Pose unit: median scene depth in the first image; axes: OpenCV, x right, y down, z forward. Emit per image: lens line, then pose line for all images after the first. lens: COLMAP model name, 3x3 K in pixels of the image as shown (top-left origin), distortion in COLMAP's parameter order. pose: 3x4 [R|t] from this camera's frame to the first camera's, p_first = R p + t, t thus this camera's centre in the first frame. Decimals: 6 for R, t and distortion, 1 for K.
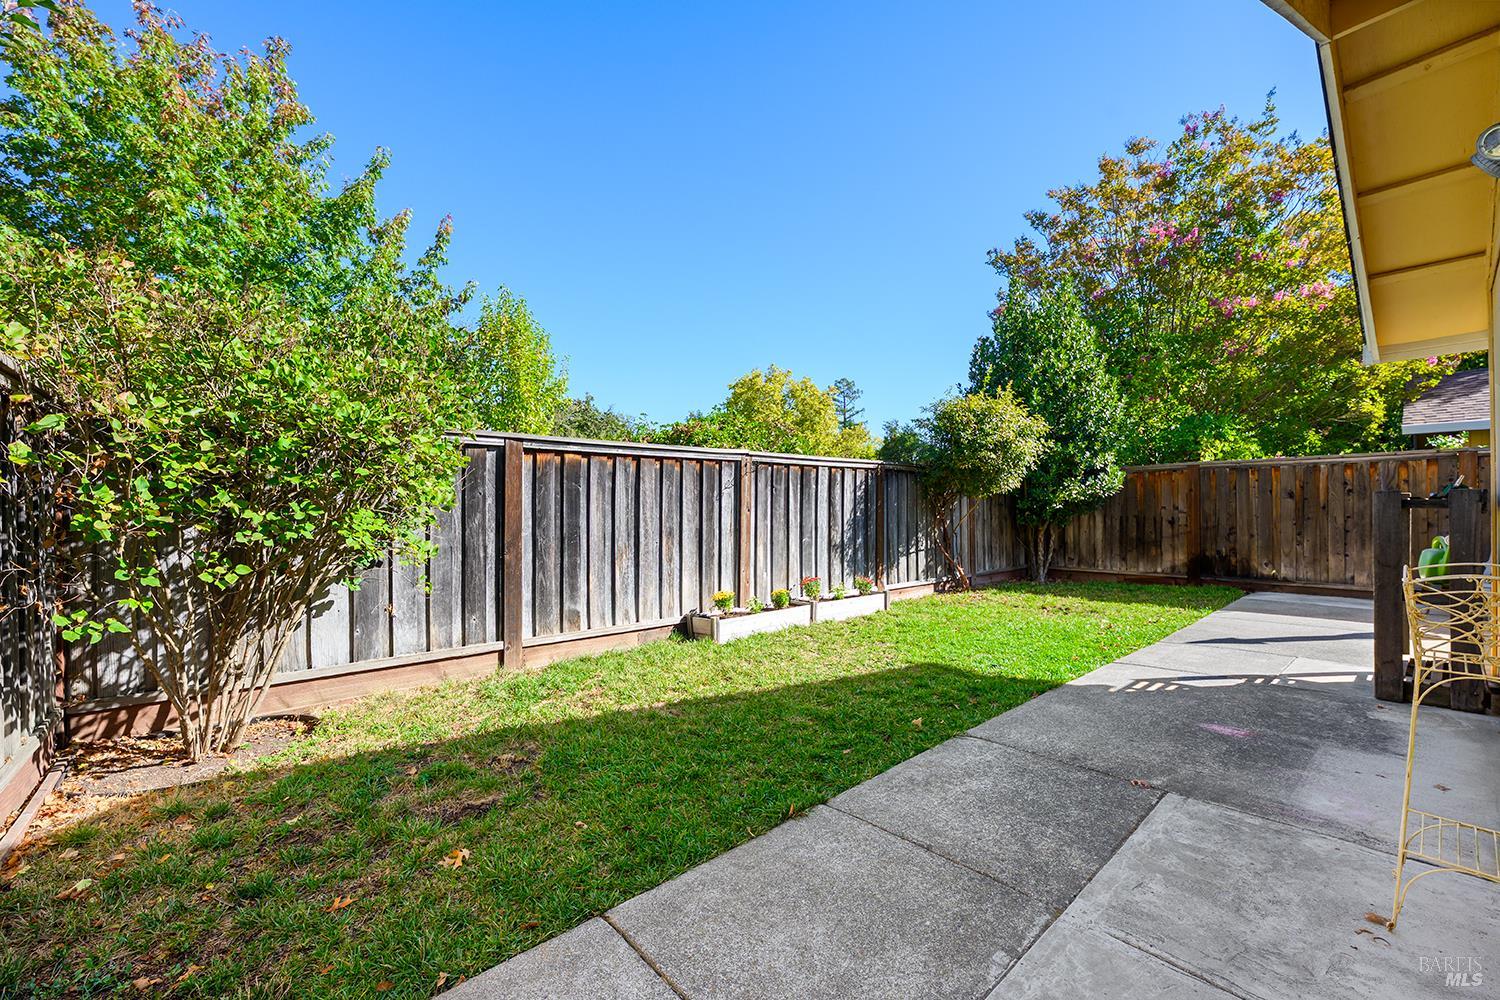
lens RADIAL K [[606.1, 0, 746.7], [0, 606.1, 506.9], [0, 0, 1]] dist [-0.005568, 0.000393]
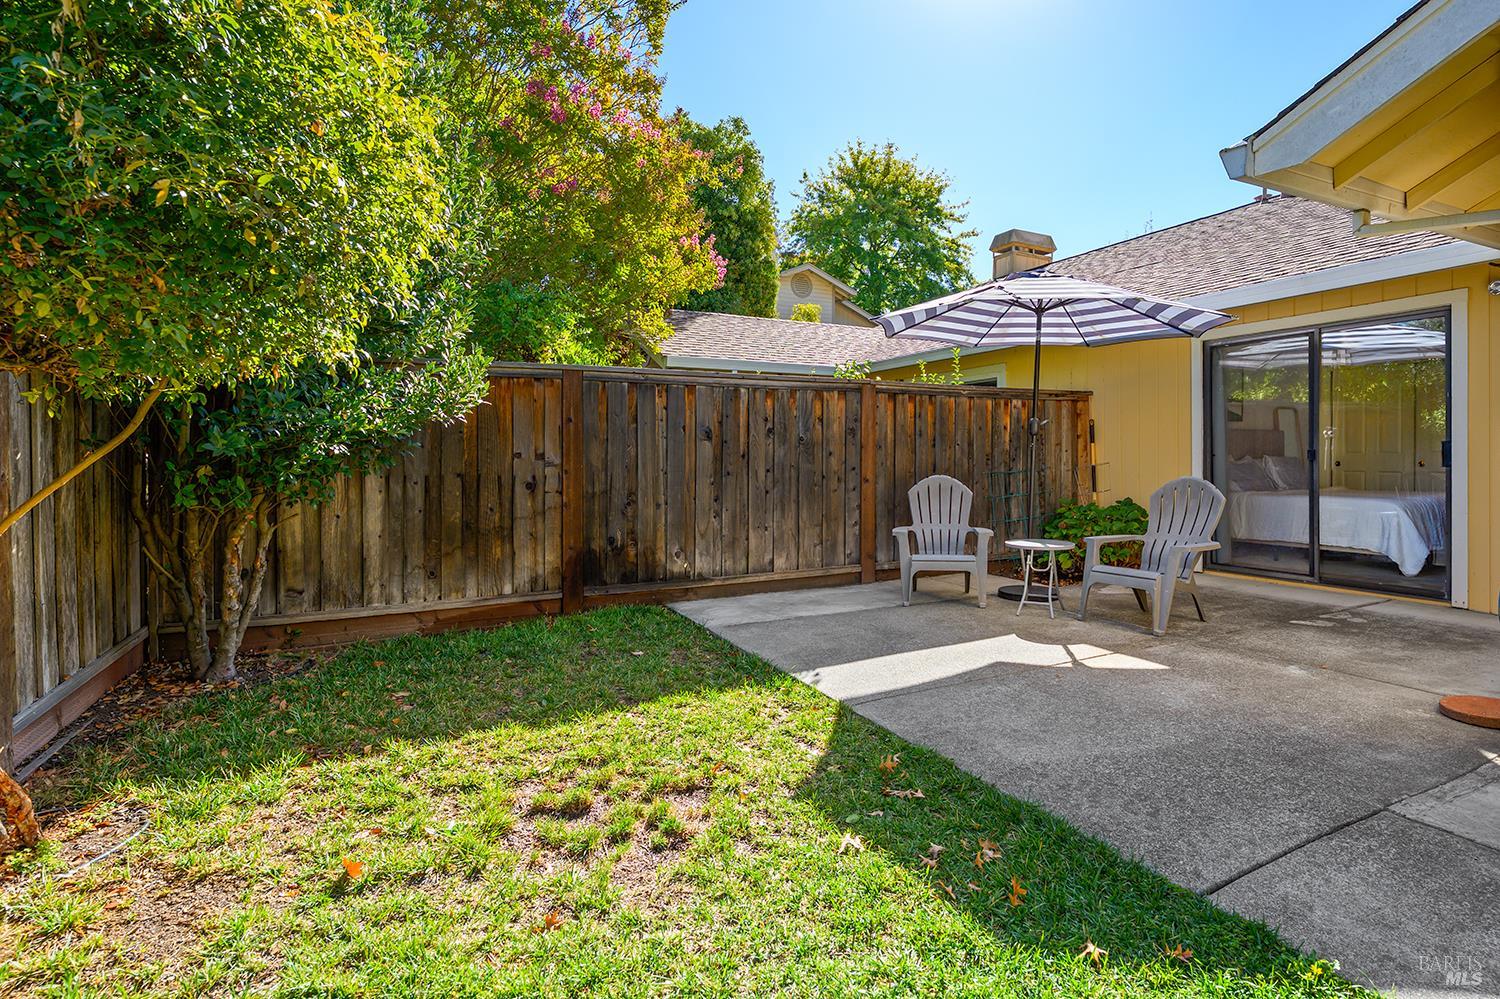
lens RADIAL K [[748.0, 0, 786.9], [0, 748.0, 460.5], [0, 0, 1]] dist [-0.001208, -0.001984]
pose [[0.227722, 0.001934, 0.973724, 0.201634], [0.000636, 0.999998, -0.002135, 0.007658], [-0.973726, 0.001105, 0.227720, 0.775992]]
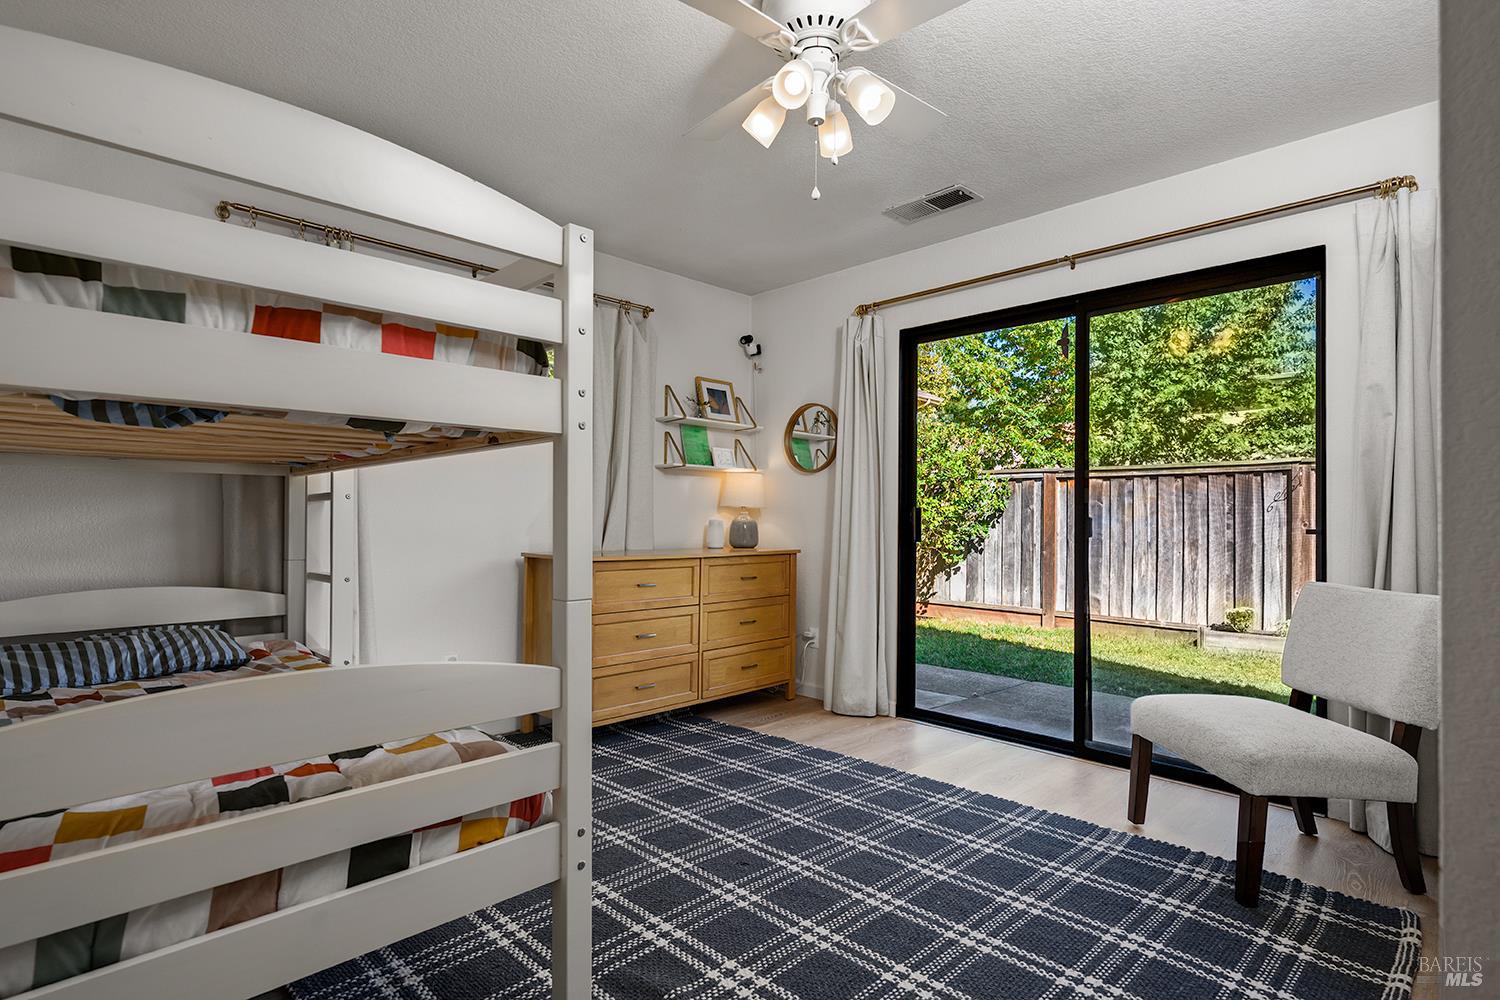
lens RADIAL K [[748.0, 0, 751.4], [0, 748.0, 509.1], [0, 0, 1]] dist [-0.001208, -0.001984]
pose [[0.033105, -0.002535, -0.999449, 0.862440], [-0.002519, 0.999993, -0.002620, -0.010442], [0.999449, 0.002604, 0.033098, 0.136313]]
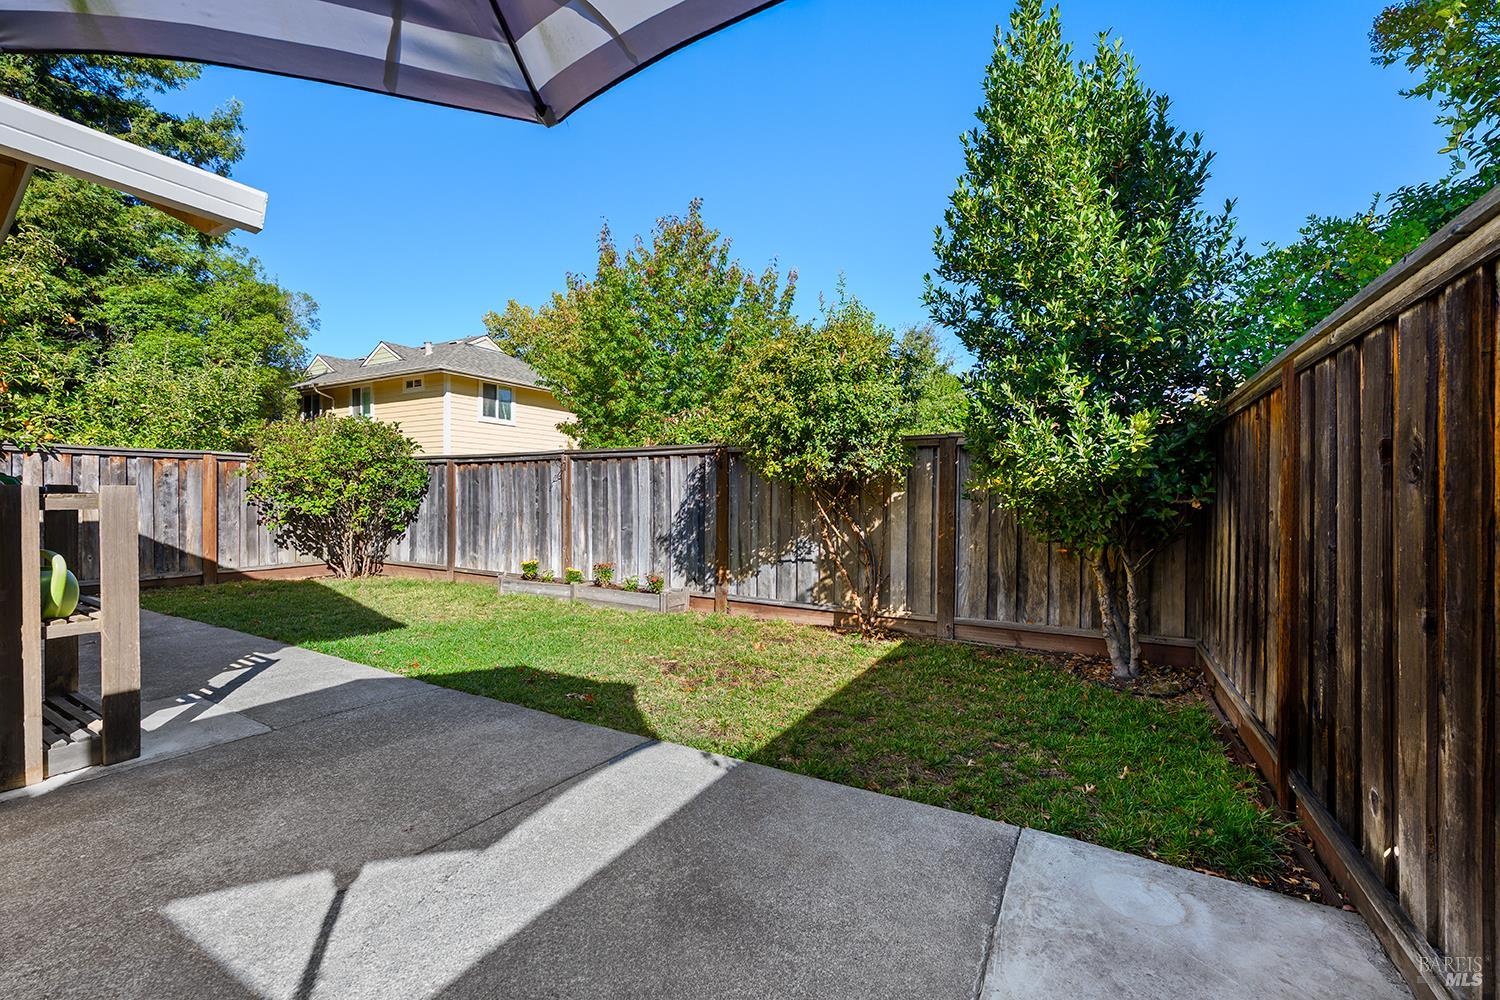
lens RADIAL K [[606.1, 0, 745.4], [0, 606.1, 499.3], [0, 0, 1]] dist [-0.005568, 0.000393]
pose [[0.328074, 0.014273, -0.944544, 1.035419], [-0.005963, 0.999897, 0.013038, -0.009731], [0.944633, 0.001355, 0.328126, 0.769682]]
